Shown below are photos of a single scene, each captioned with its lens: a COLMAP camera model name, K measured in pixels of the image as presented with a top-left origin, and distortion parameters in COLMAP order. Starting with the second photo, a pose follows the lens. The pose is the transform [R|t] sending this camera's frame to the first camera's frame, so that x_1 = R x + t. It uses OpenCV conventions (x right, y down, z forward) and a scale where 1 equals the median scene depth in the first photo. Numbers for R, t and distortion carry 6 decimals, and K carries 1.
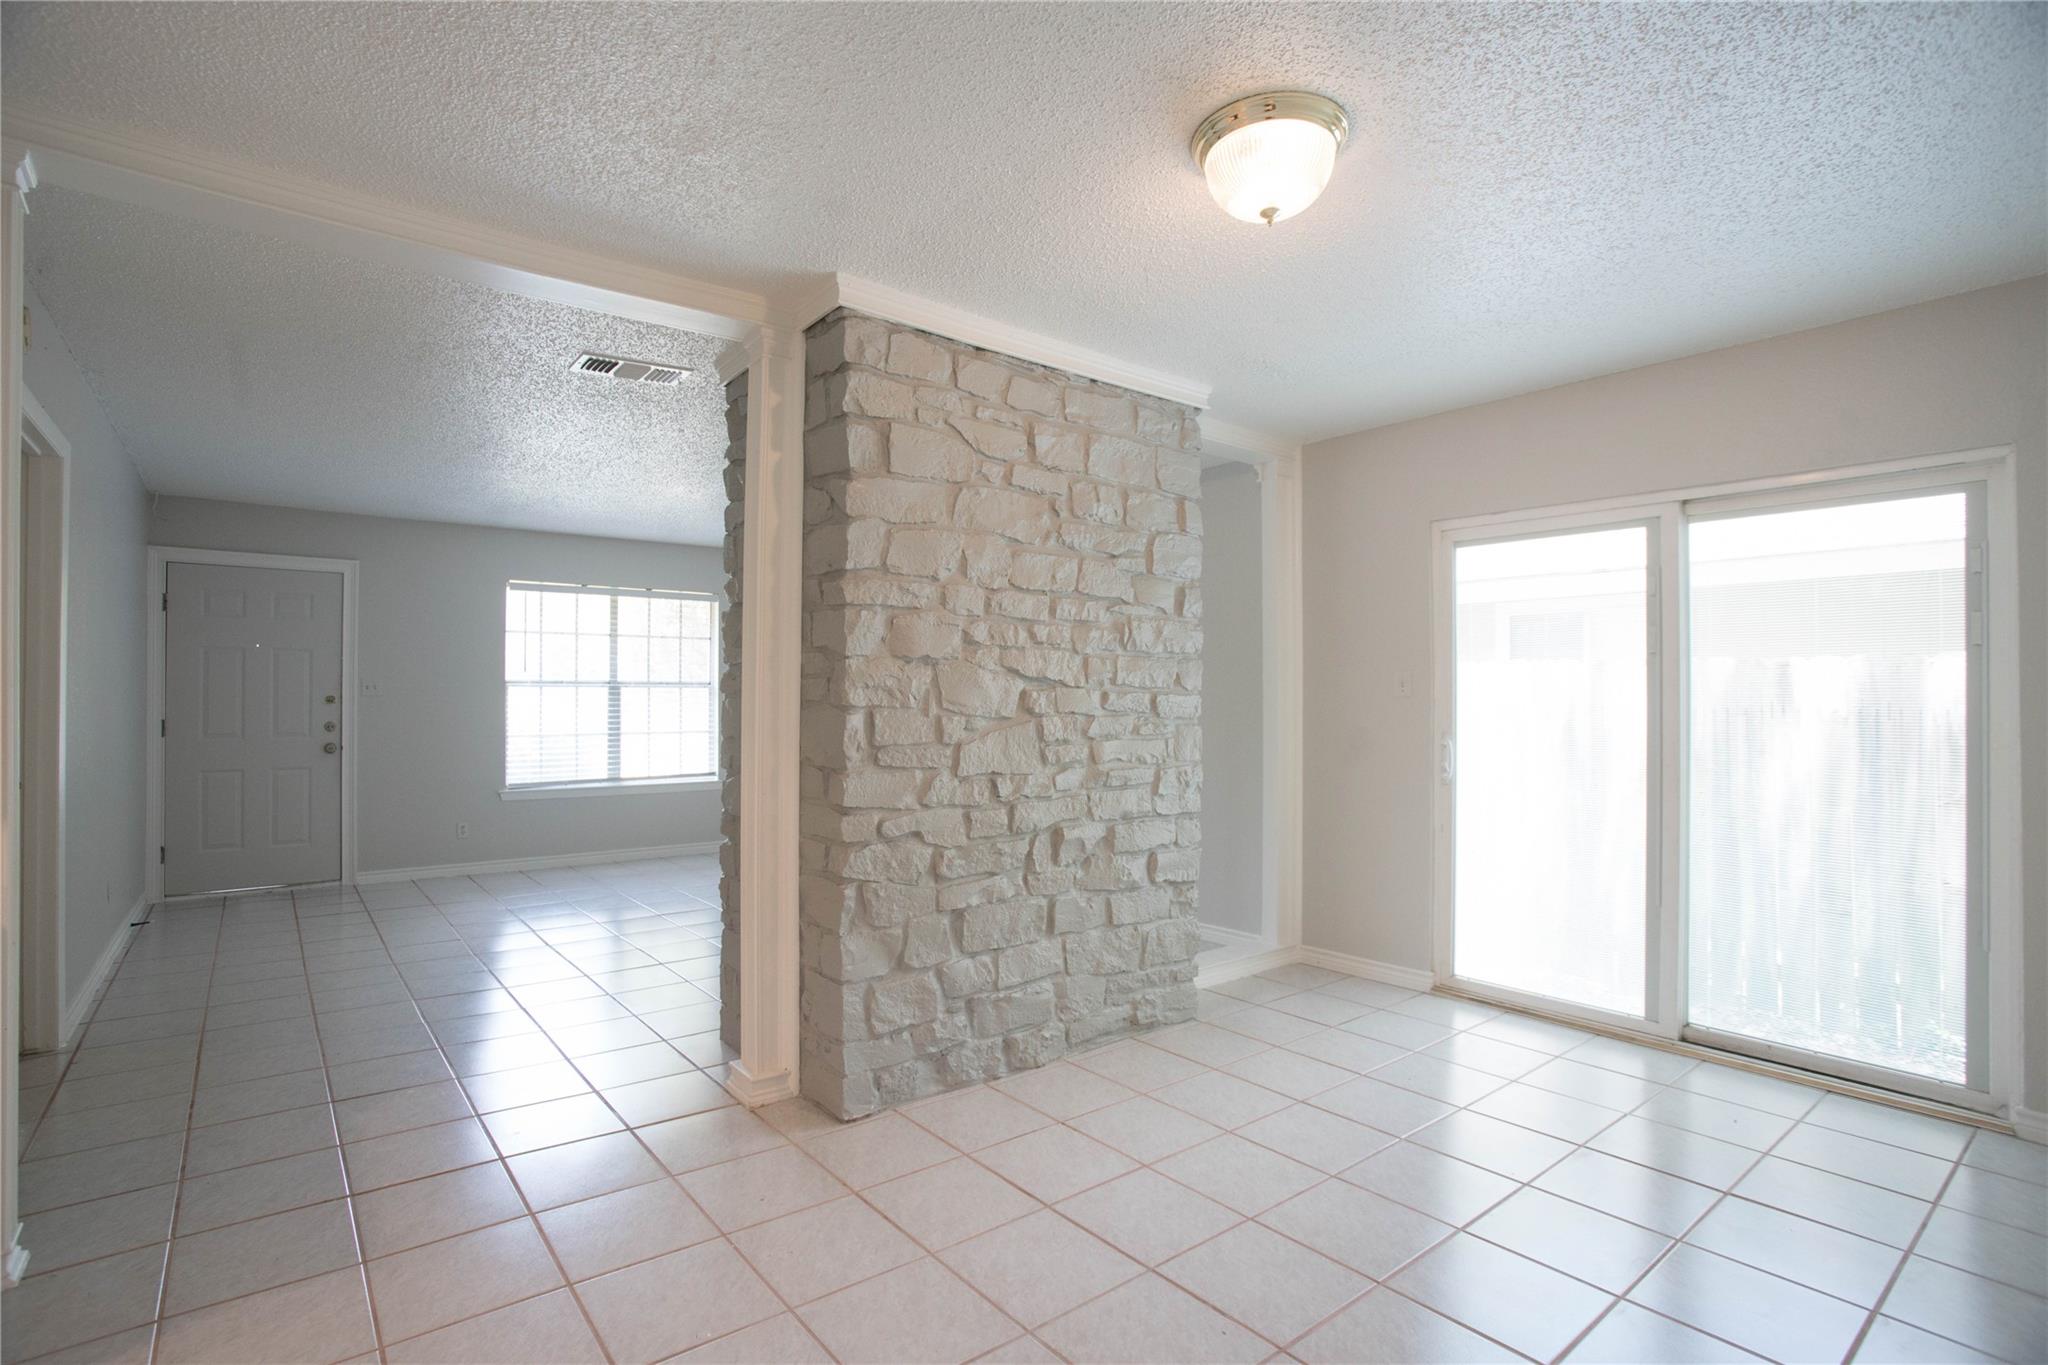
lens RADIAL K [[987.3, 0, 1024.8], [0, 987.3, 684.5], [0, 0, 1]] dist [-0.032912, 0.007153]
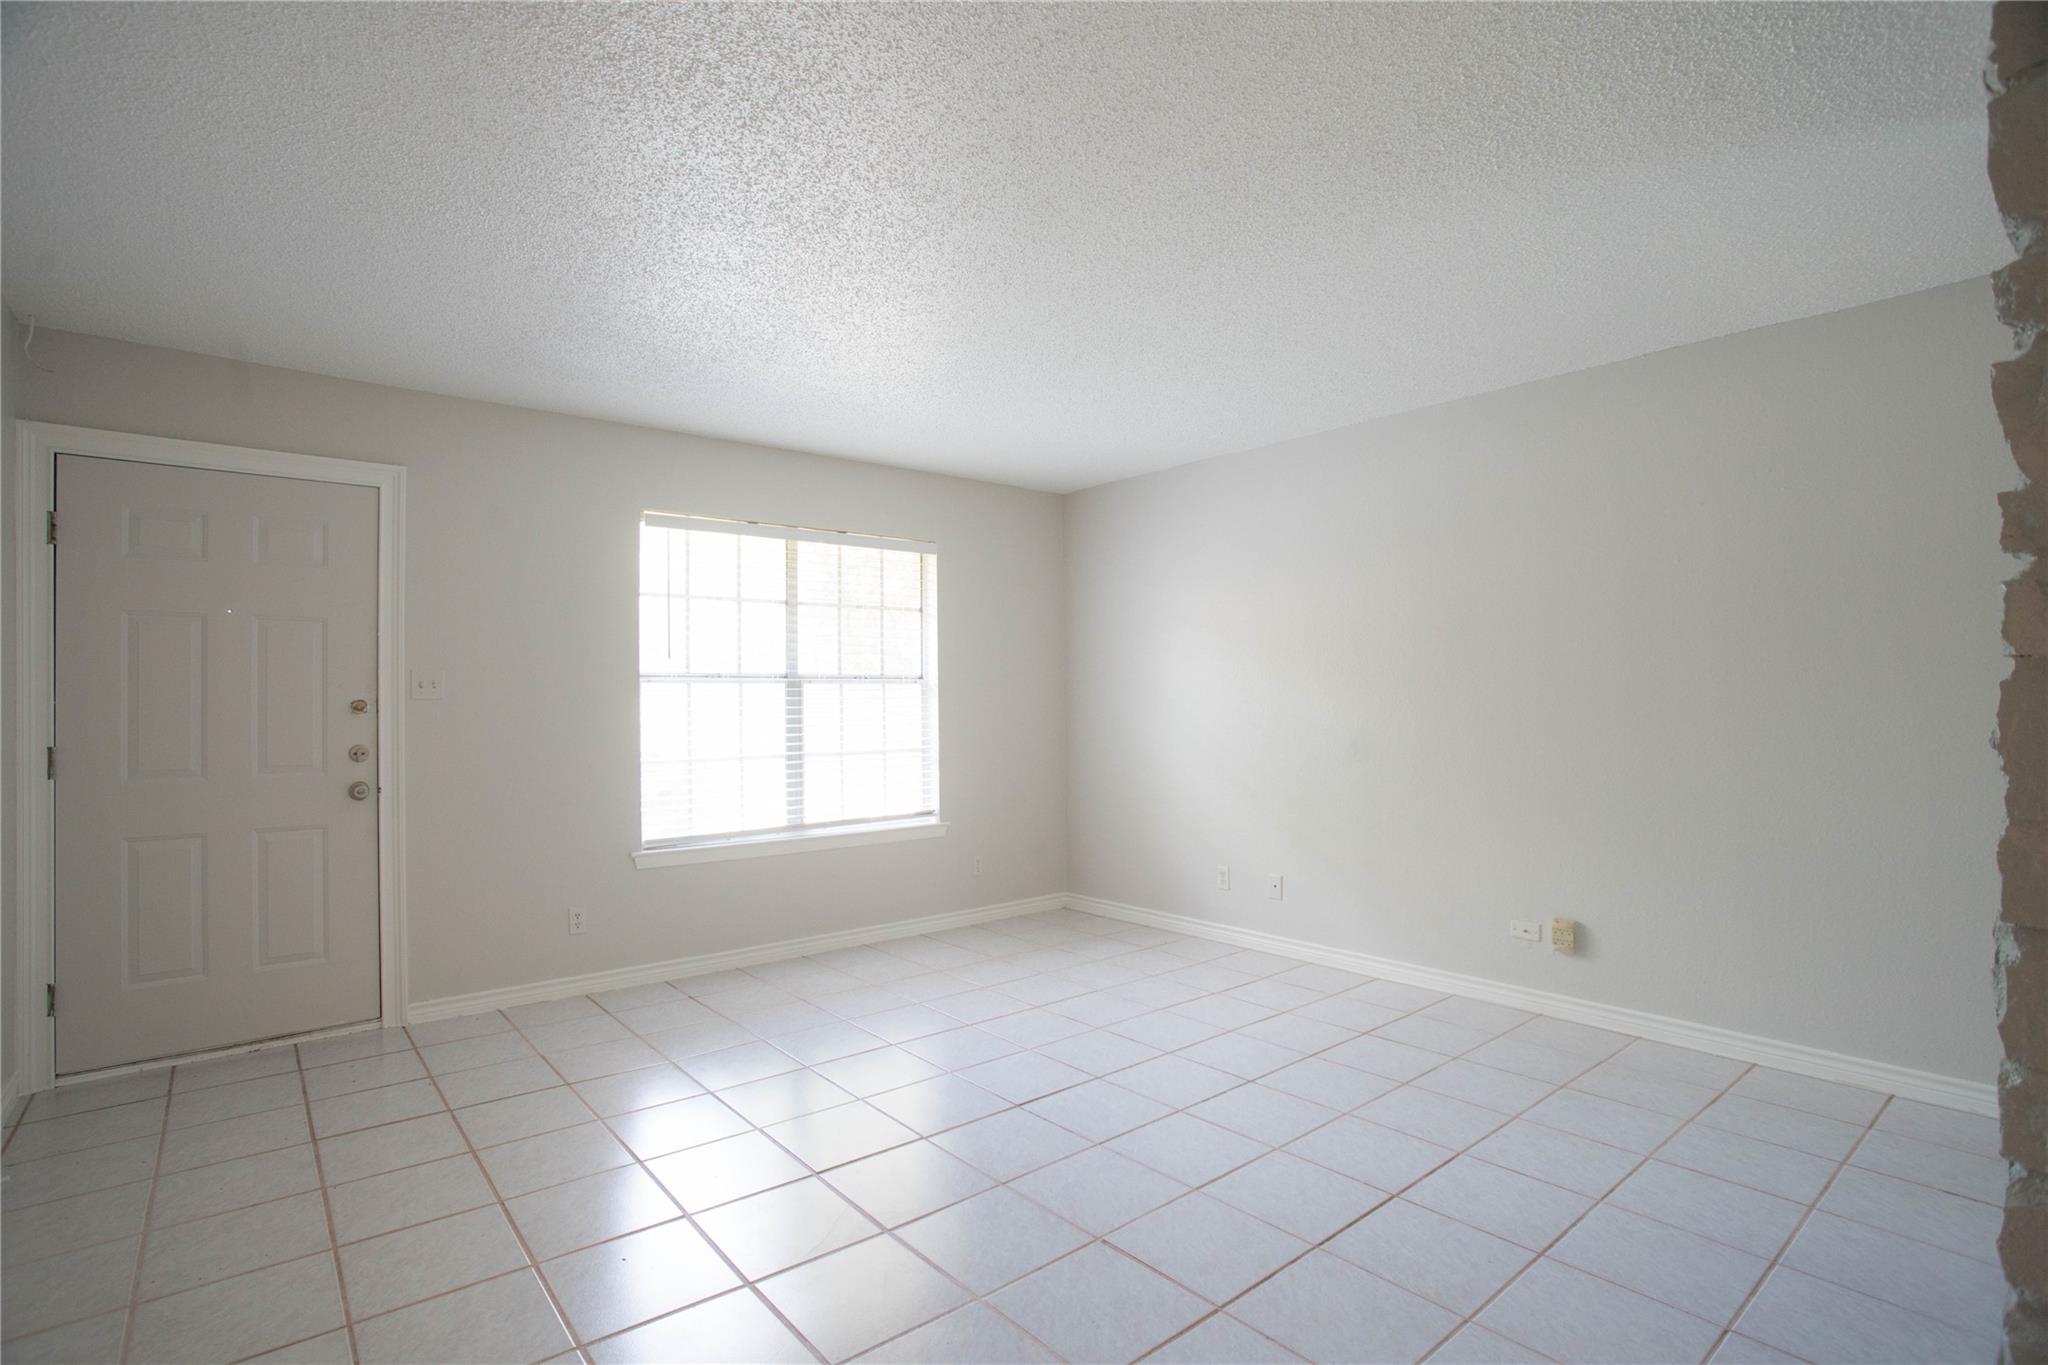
lens RADIAL K [[987.3, 0, 1027.6], [0, 987.3, 689.4], [0, 0, 1]] dist [-0.032912, 0.007153]
pose [[0.999746, -0.004351, 0.022135, -0.291055], [0.004179, 0.999961, 0.007801, 0.002472], [-0.022168, -0.007706, 0.999725, 0.366275]]
